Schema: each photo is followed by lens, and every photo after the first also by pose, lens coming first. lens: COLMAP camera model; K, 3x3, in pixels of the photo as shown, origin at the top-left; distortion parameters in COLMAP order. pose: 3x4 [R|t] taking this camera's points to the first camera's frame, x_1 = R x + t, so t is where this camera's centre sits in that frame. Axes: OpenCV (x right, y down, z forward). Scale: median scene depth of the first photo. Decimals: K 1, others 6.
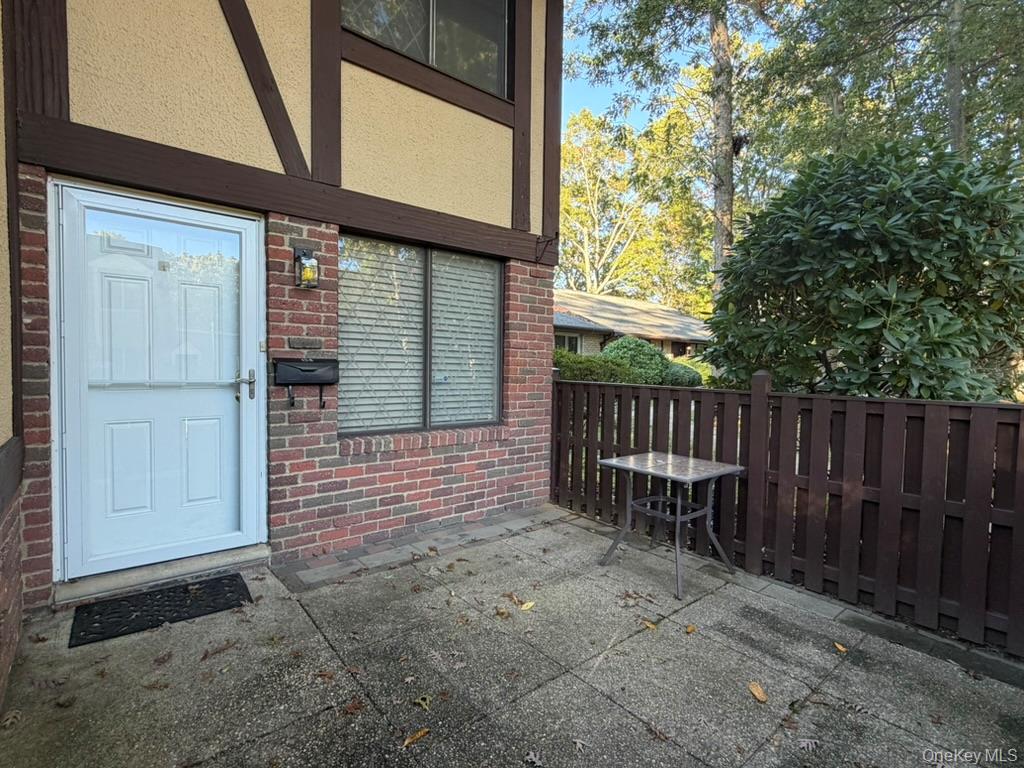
lens RADIAL K [[498.9, 0, 512.1], [0, 498.9, 388.9], [0, 0, 1]] dist [0.000973, -0.000293]
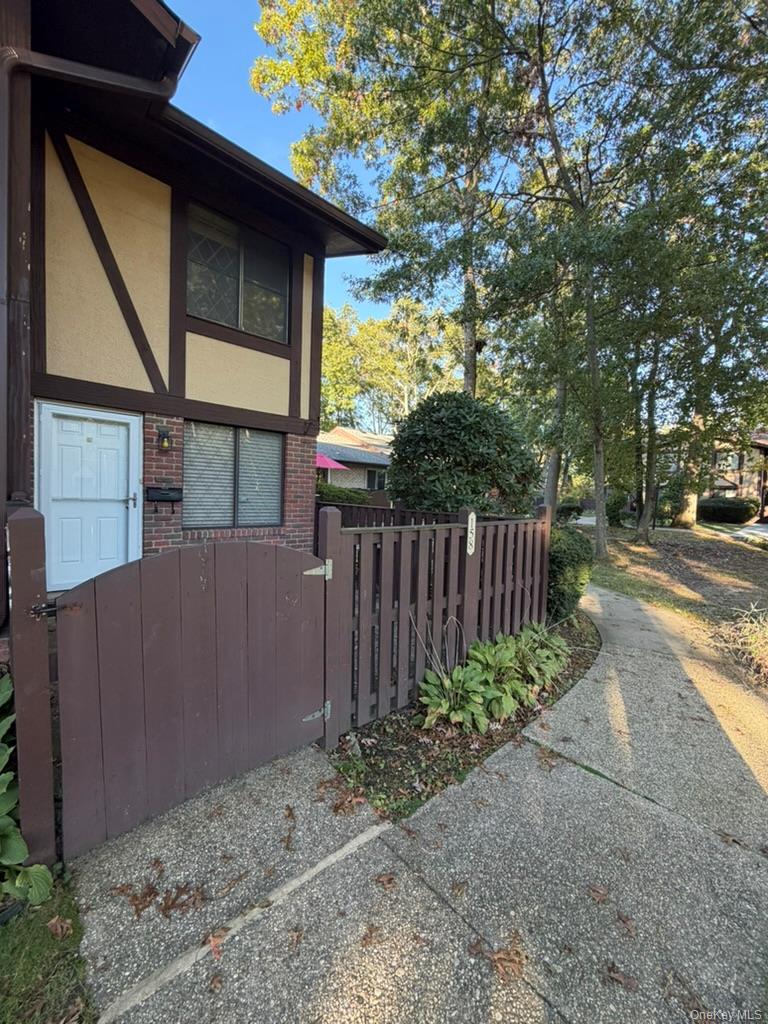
lens RADIAL K [[404.8, 0, 384.7], [0, 404.8, 510.9], [0, 0, 1]] dist [0.002696, 0.000037]
pose [[0.997314, 0.015917, 0.071491, 0.292416], [-0.015938, 0.999873, -0.000285, 0.014490], [-0.071486, -0.000855, 0.997441, -0.559122]]
